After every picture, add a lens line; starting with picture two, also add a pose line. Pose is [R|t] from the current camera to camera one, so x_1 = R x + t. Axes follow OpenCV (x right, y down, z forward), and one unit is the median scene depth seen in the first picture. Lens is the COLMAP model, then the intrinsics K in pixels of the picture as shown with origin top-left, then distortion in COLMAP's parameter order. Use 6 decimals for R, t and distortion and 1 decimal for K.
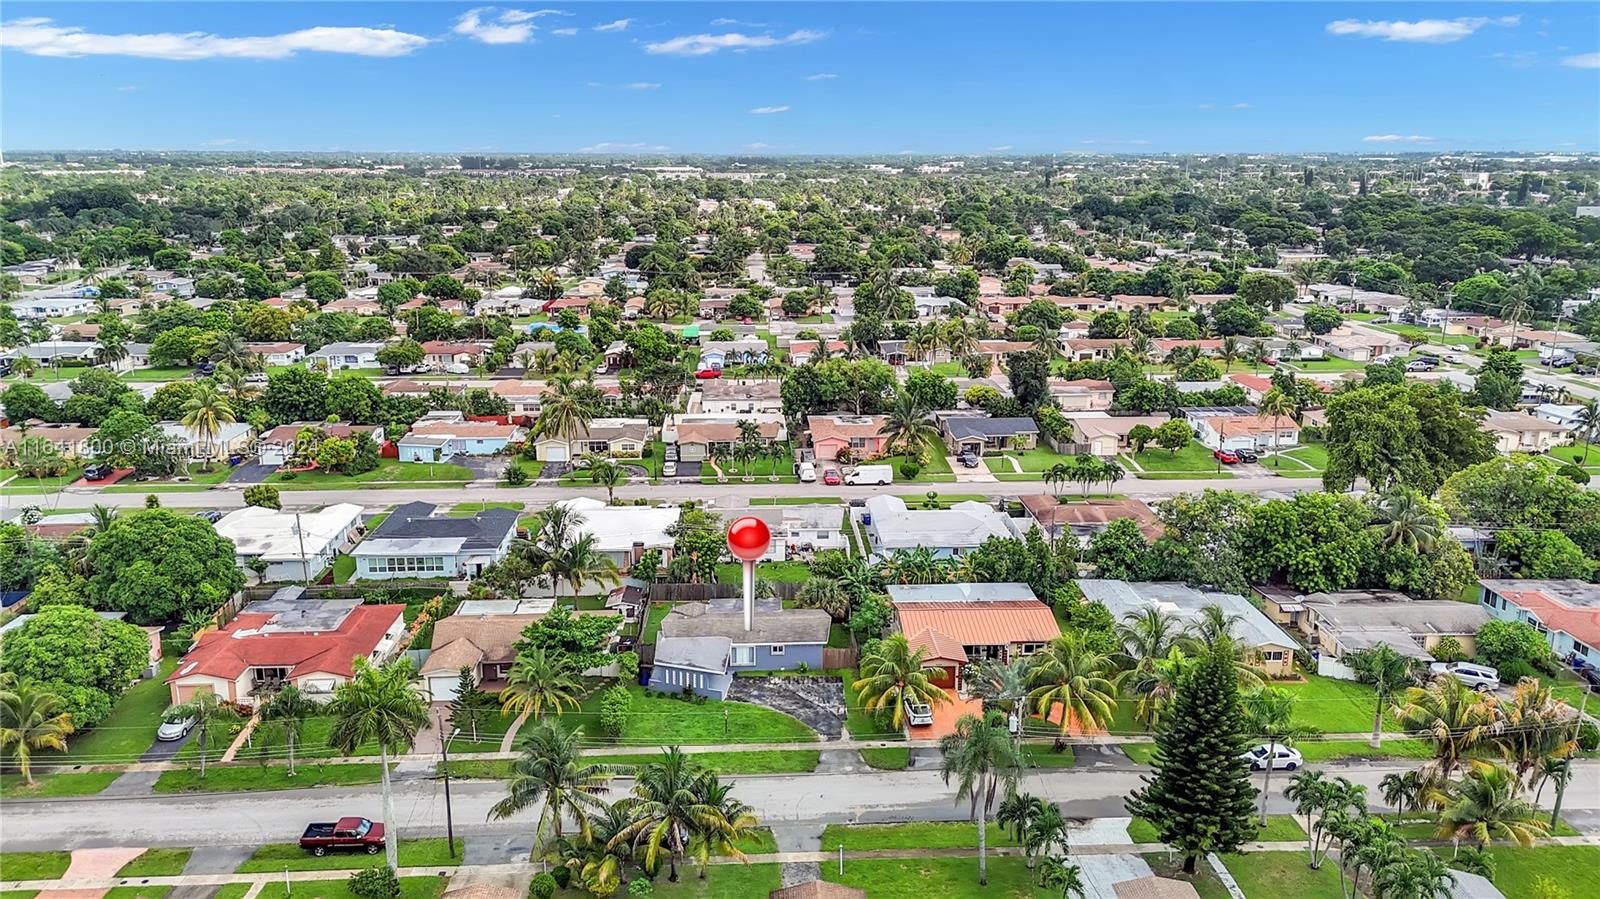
lens RADIAL K [[1173.3, 0, 799.0], [0, 1173.3, 452.2], [0, 0, 1]] dist [0.055555, 0.002963]
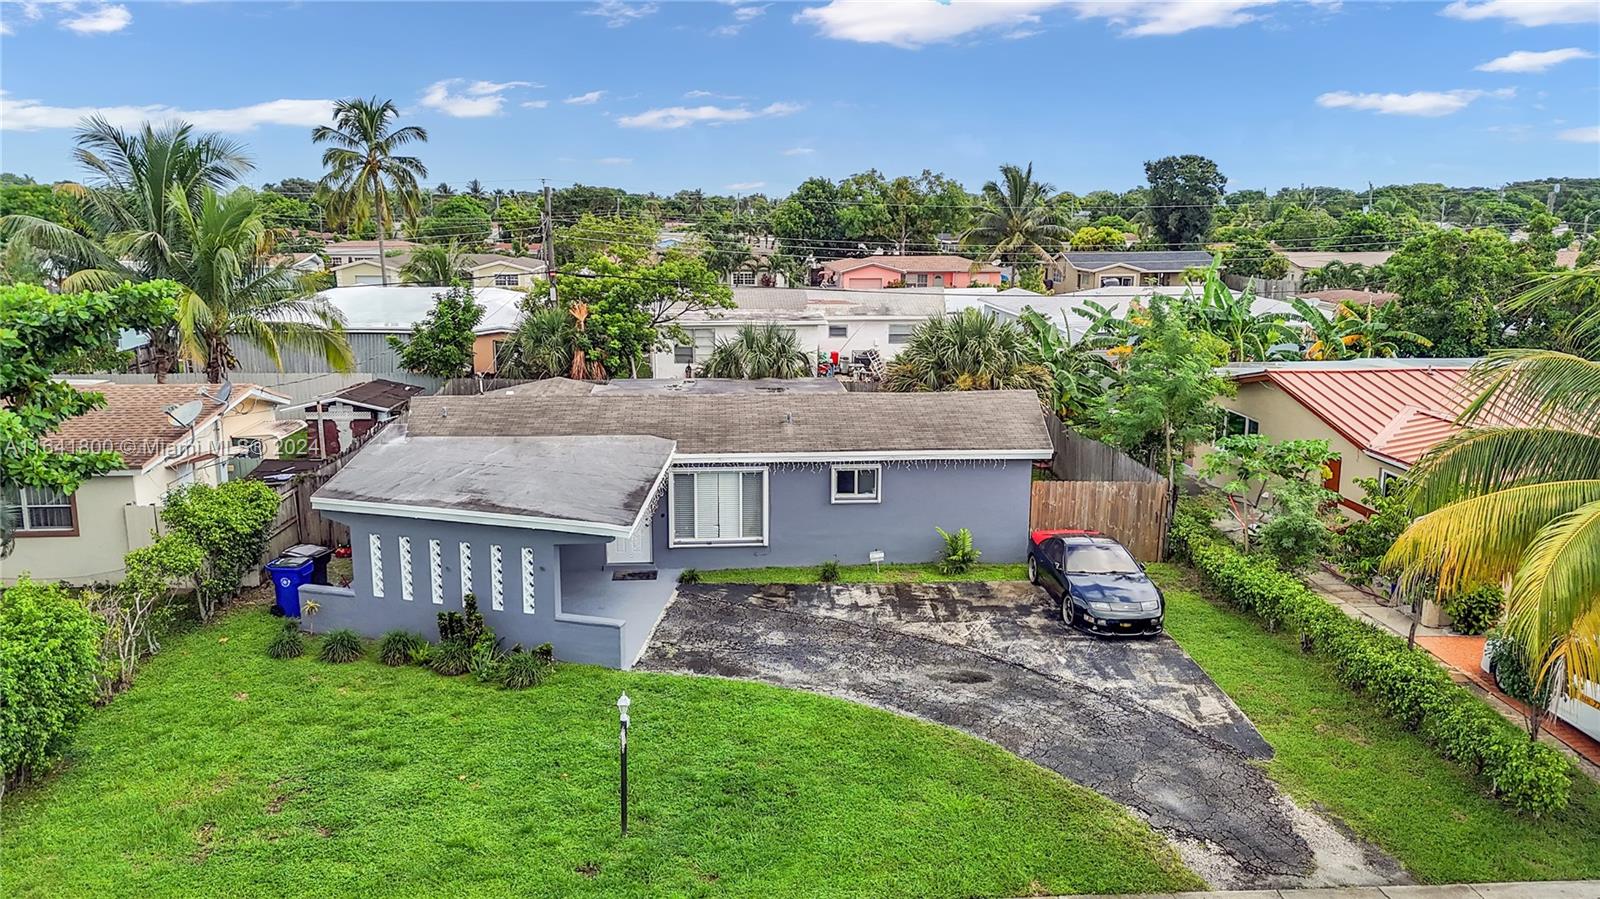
lens RADIAL K [[1173.3, 0, 800.6], [0, 1173.3, 445.7], [0, 0, 1]] dist [0.055555, 0.002963]
pose [[0.999483, 0.003155, 0.032004, -0.039777], [-0.001164, 0.998073, -0.062032, 0.181488], [-0.032138, 0.061963, 0.997561, 0.773431]]
